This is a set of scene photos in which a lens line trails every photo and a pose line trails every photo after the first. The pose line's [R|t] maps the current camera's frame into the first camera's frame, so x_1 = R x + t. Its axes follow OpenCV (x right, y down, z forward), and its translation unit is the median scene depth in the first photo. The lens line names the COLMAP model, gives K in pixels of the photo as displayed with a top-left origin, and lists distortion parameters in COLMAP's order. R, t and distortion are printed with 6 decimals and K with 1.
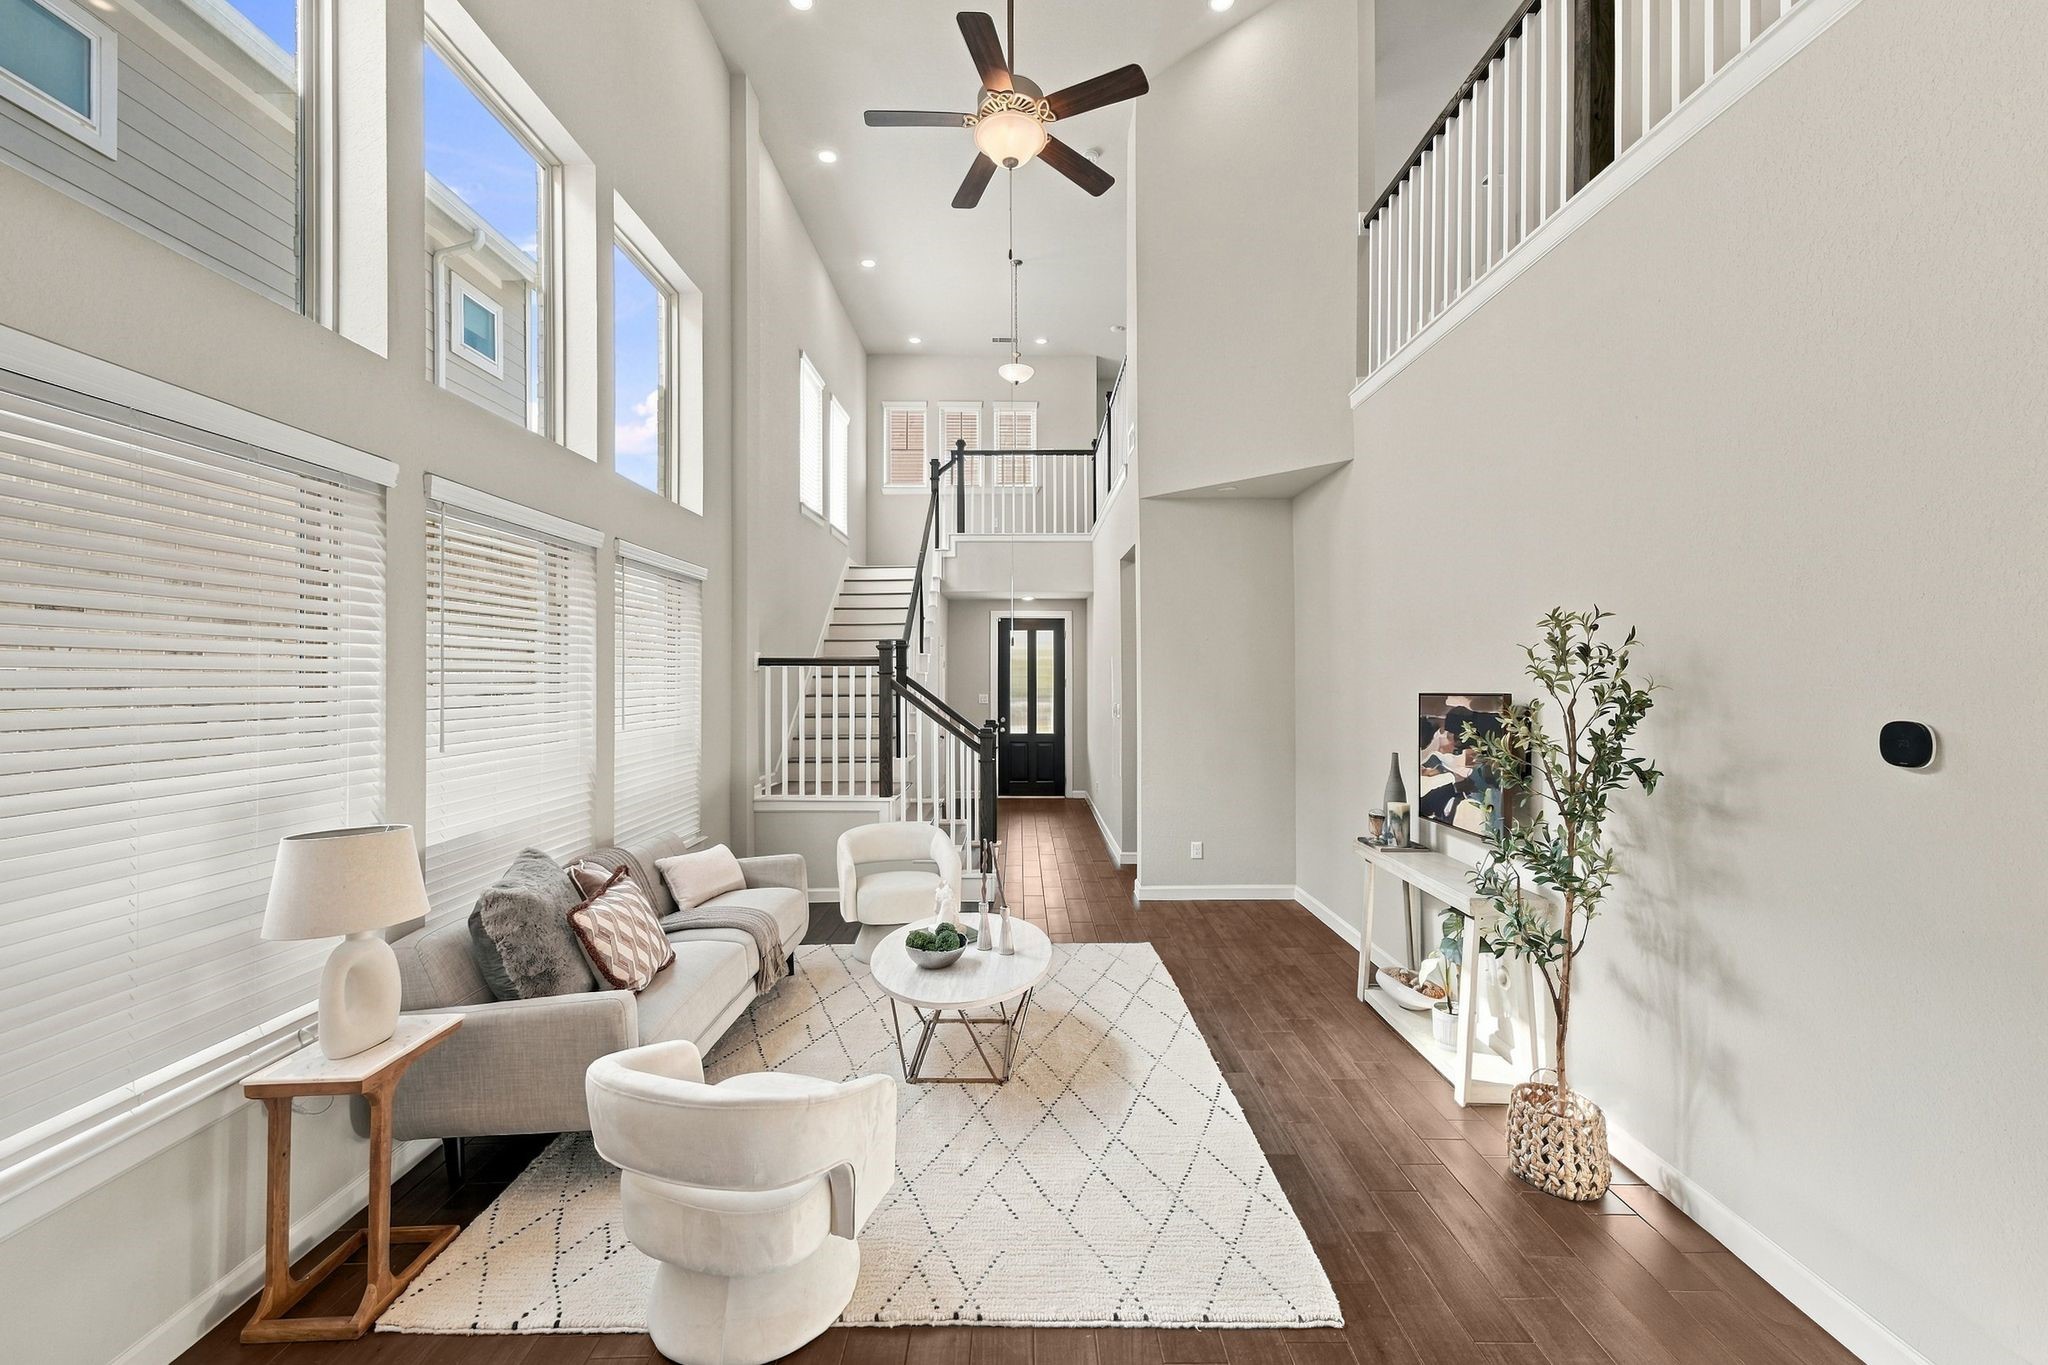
lens RADIAL K [[830.9, 0, 1011.4], [0, 830.9, 681.1], [0, 0, 1]] dist [0.000639, 0.000033]
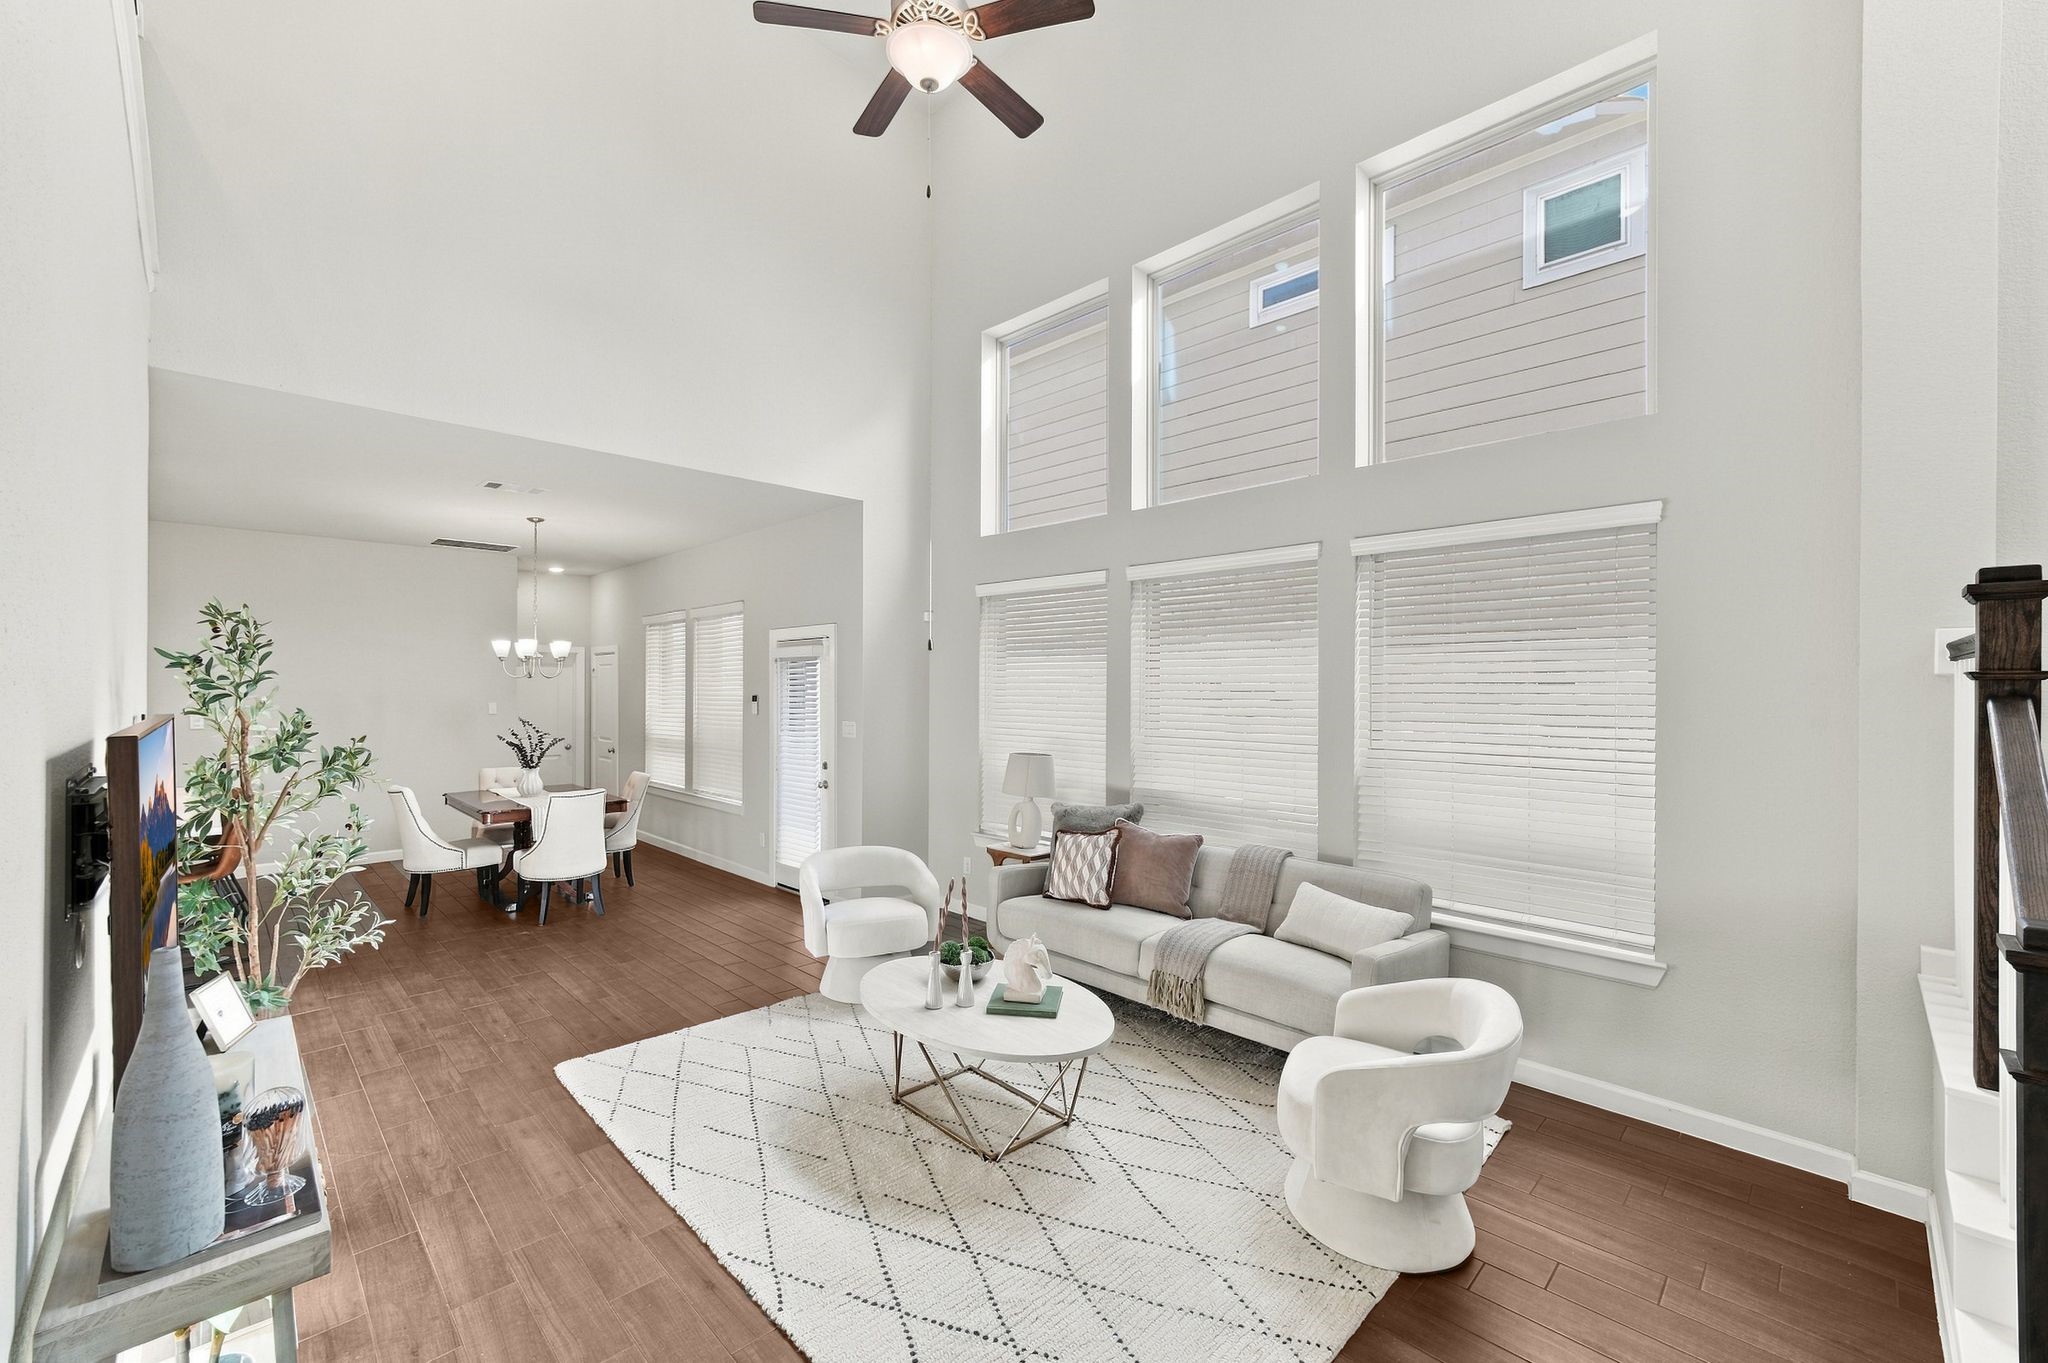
lens RADIAL K [[830.9, 0, 1011.4], [0, 830.9, 680.1], [0, 0, 1]] dist [0.000639, 0.000033]
pose [[-0.706022, -0.004541, -0.708175, 0.317107], [-0.005243, 0.999986, -0.001186, -0.006885], [0.708170, 0.002876, -0.706036, 0.961779]]
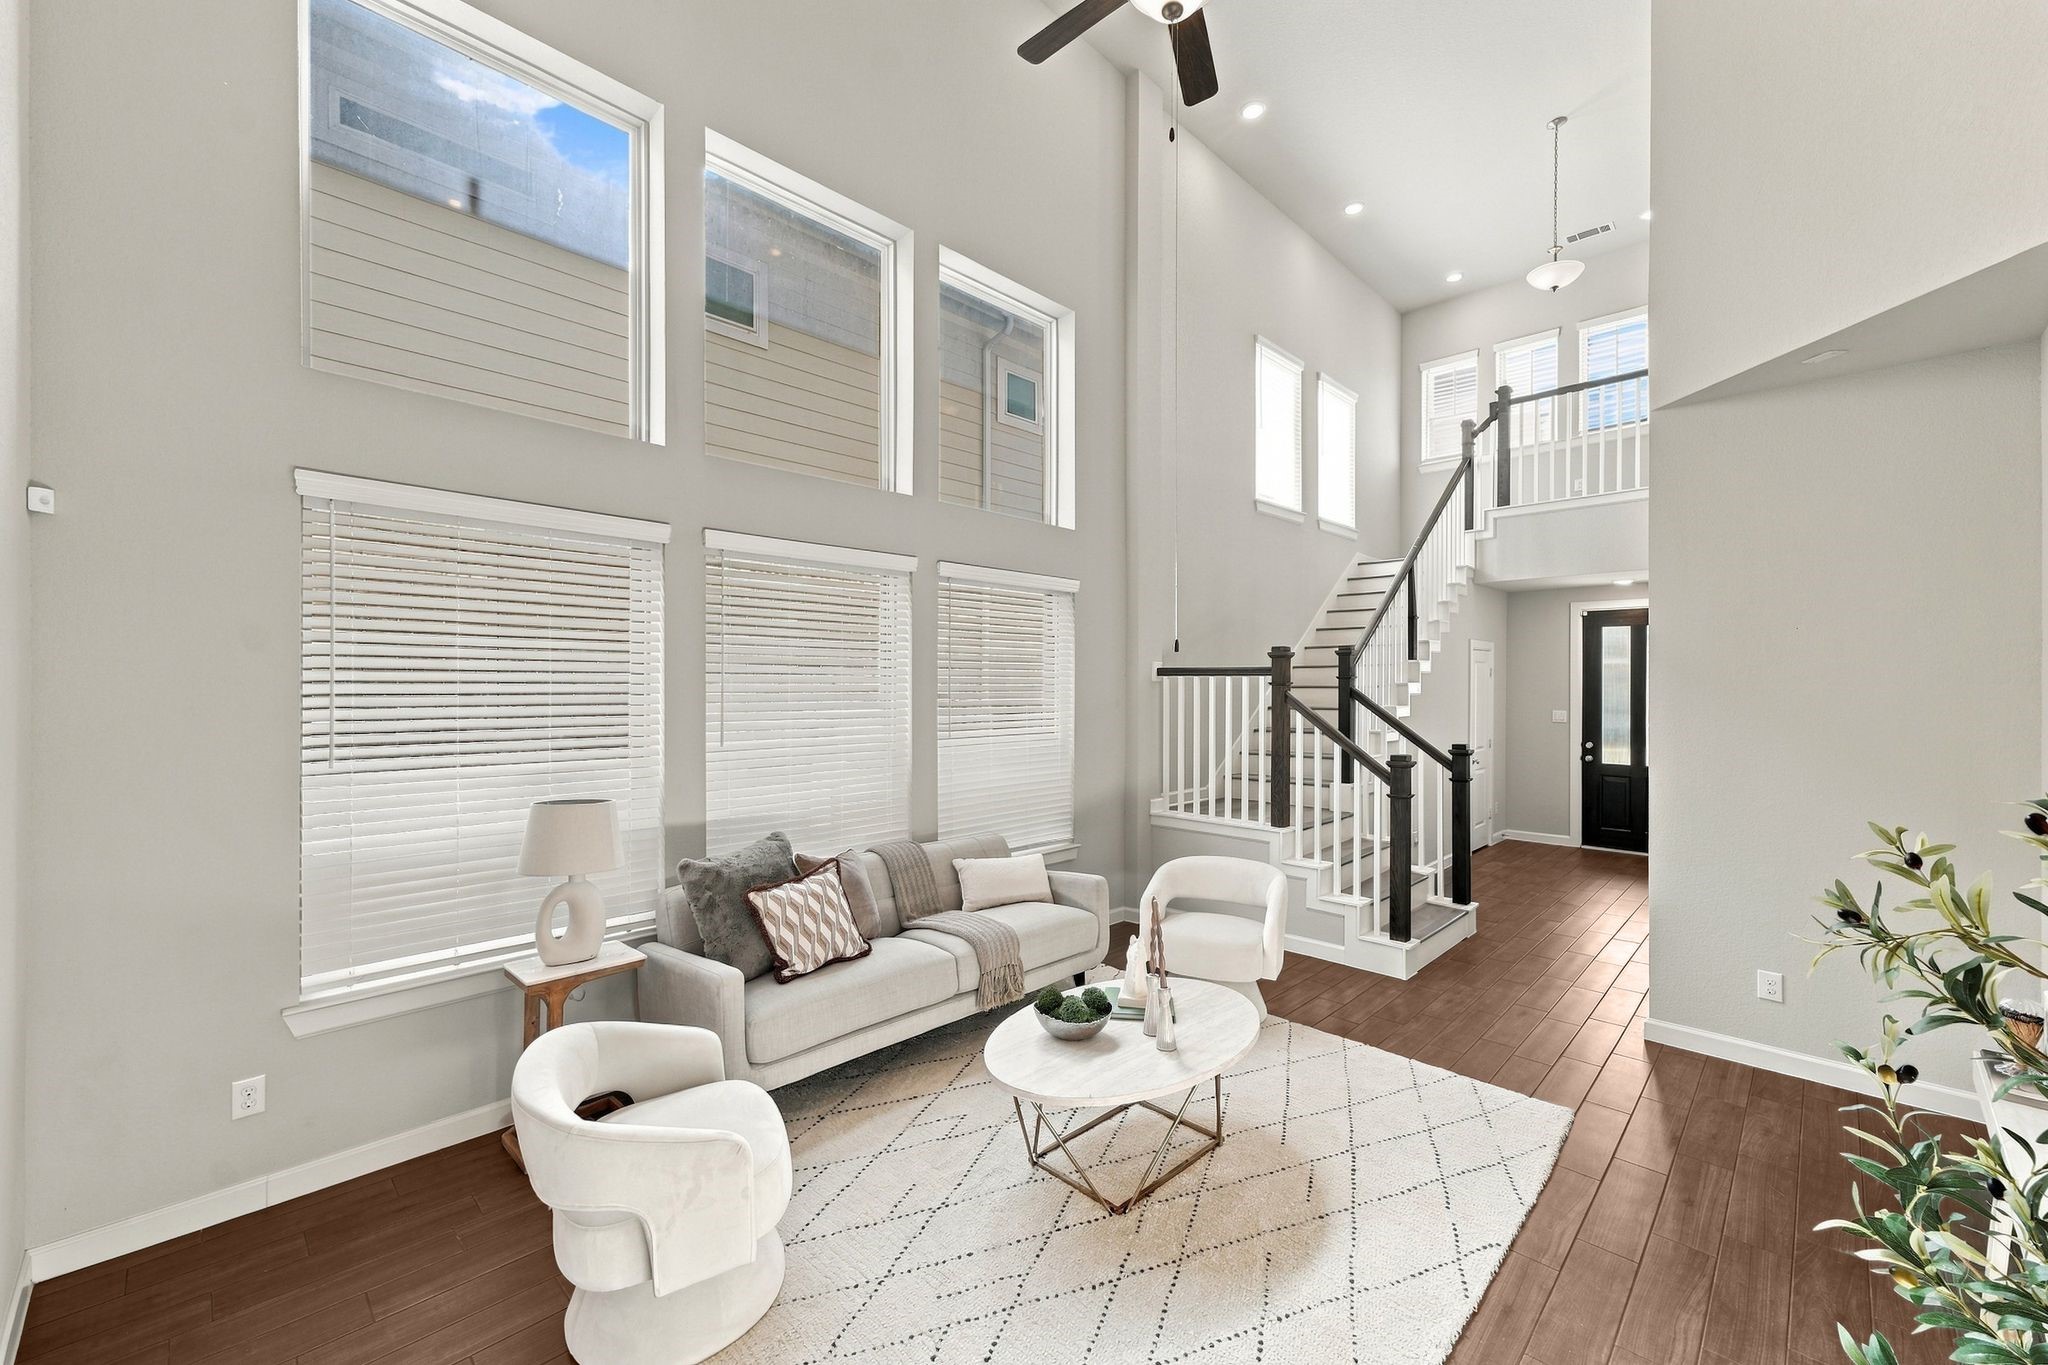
lens RADIAL K [[806.7, 0, 1014.4], [0, 806.7, 692.6], [0, 0, 1]] dist [0.000815, 0.000138]
pose [[0.712298, 0.011936, -0.701775, 0.239013], [-0.008606, 0.999929, 0.008272, -0.005556], [0.701824, 0.000147, 0.712350, 0.209699]]
